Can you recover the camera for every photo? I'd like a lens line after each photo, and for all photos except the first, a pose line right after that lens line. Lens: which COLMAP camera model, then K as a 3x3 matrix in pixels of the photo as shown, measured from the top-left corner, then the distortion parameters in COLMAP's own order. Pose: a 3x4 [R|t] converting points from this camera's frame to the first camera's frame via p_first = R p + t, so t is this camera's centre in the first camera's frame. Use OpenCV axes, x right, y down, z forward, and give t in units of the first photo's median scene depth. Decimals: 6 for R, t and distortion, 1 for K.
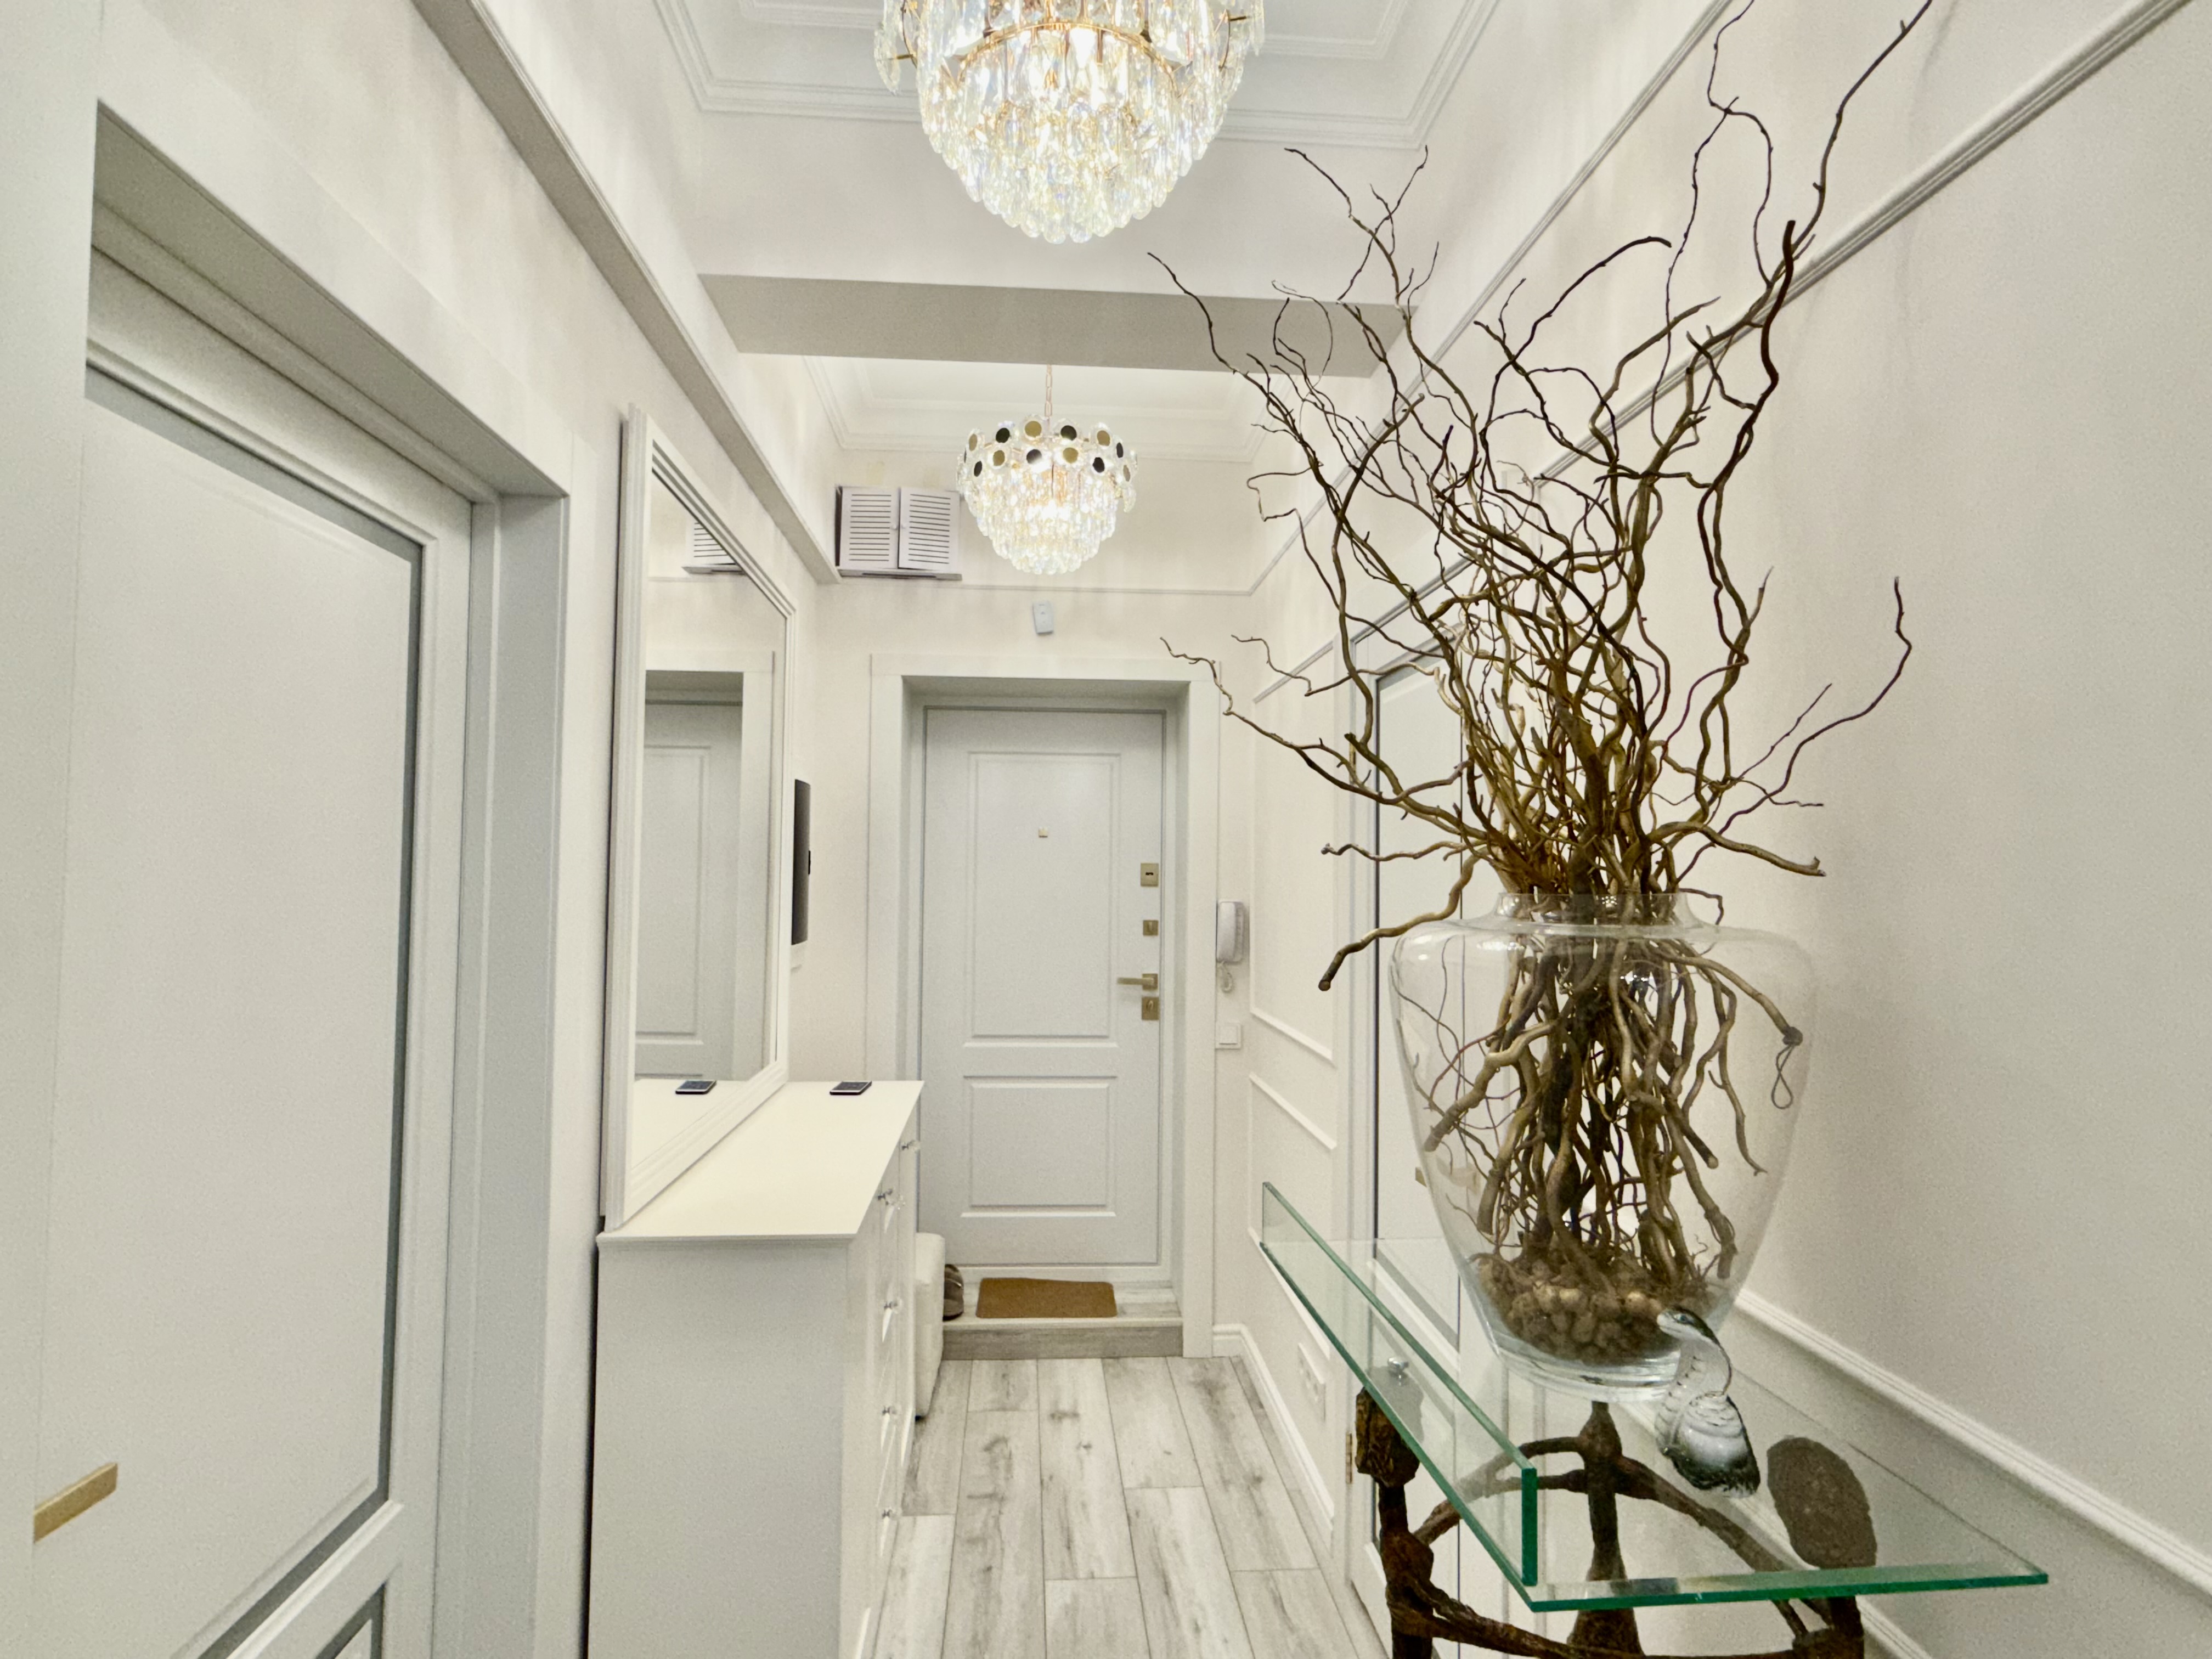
lens RADIAL K [[1133.2, 0, 1095.8], [0, 1133.2, 834.2], [0, 0, 1]] dist [-0.017439, 0.020069]
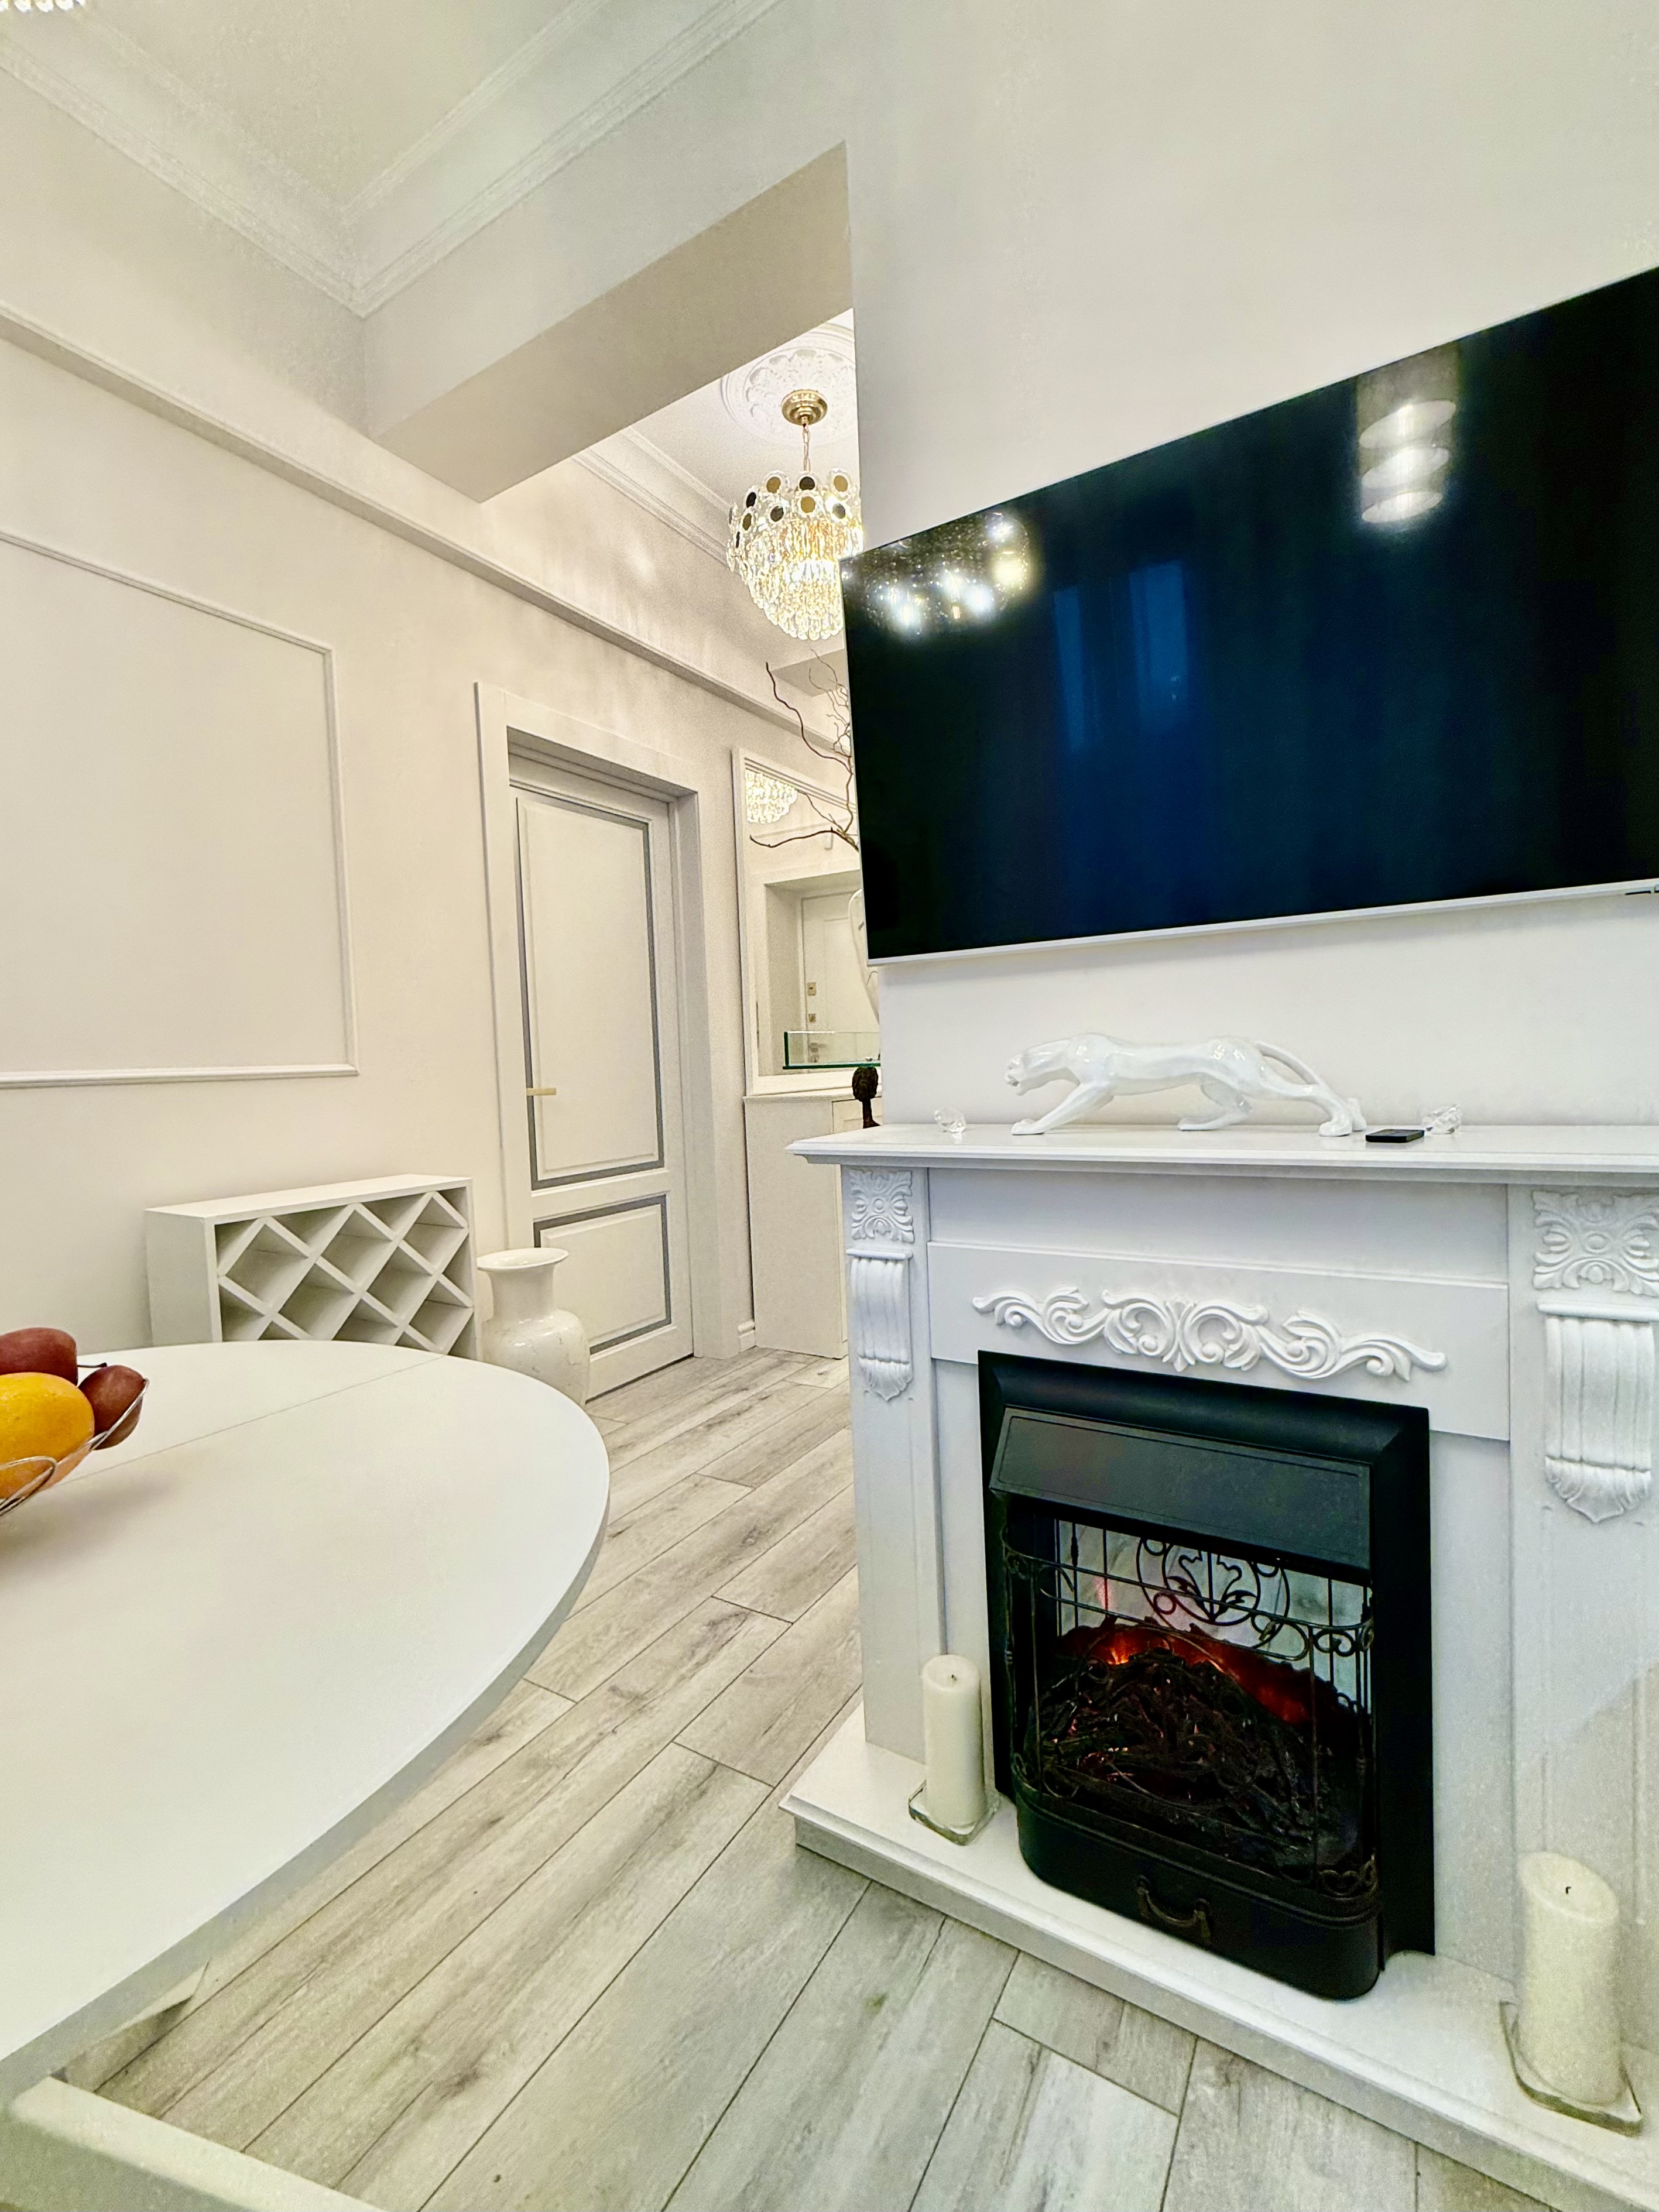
lens RADIAL K [[901.2, 0, 818.1], [0, 901.2, 1096.0], [0, 0, 1]] dist [0.001369, 0.000201]
pose [[0.809242, -0.019105, -0.587164, 0.489974], [0.070814, 0.995356, 0.065210, 0.139326], [0.583191, -0.094350, 0.806837, -0.280116]]
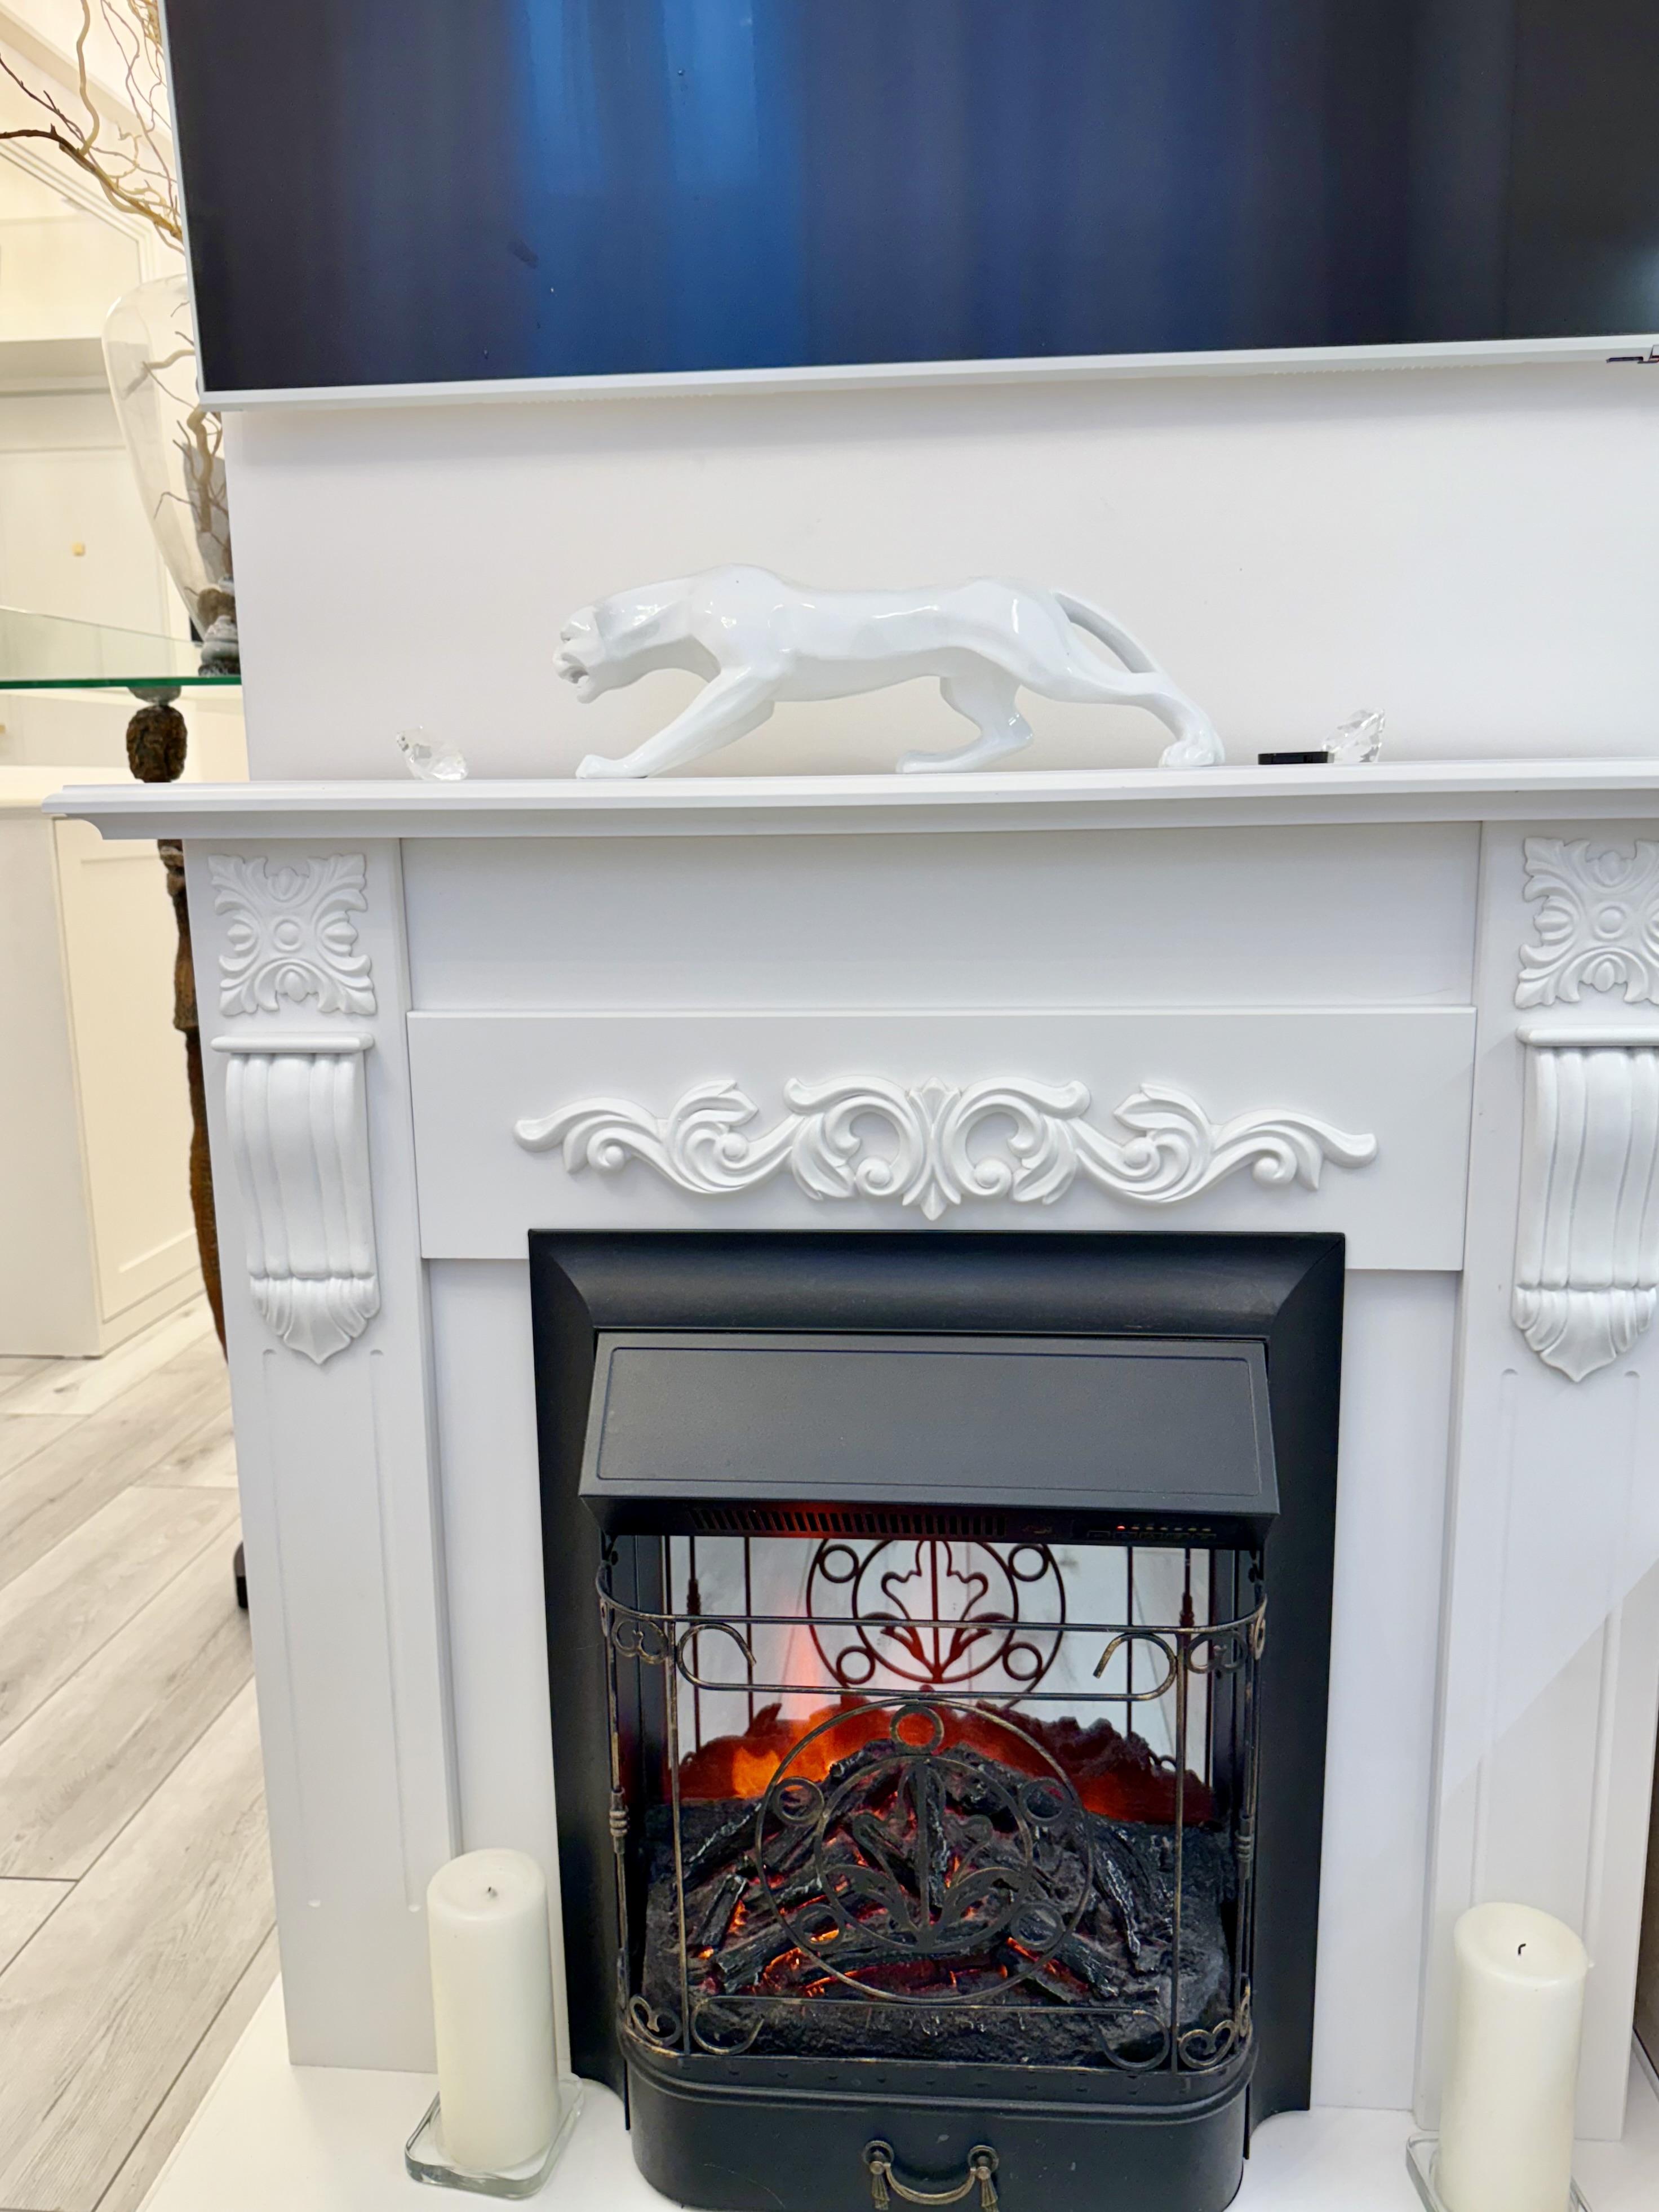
lens RADIAL K [[1663.3, 0, 779.3], [0, 1663.3, 1095.6], [0, 0, 1]] dist [0.088978, -0.135312]
pose [[0.983045, 0.011700, -0.182990, 0.428803], [0.029370, 0.975030, 0.220122, 0.178090], [0.180996, -0.221765, 0.958155, -0.248034]]
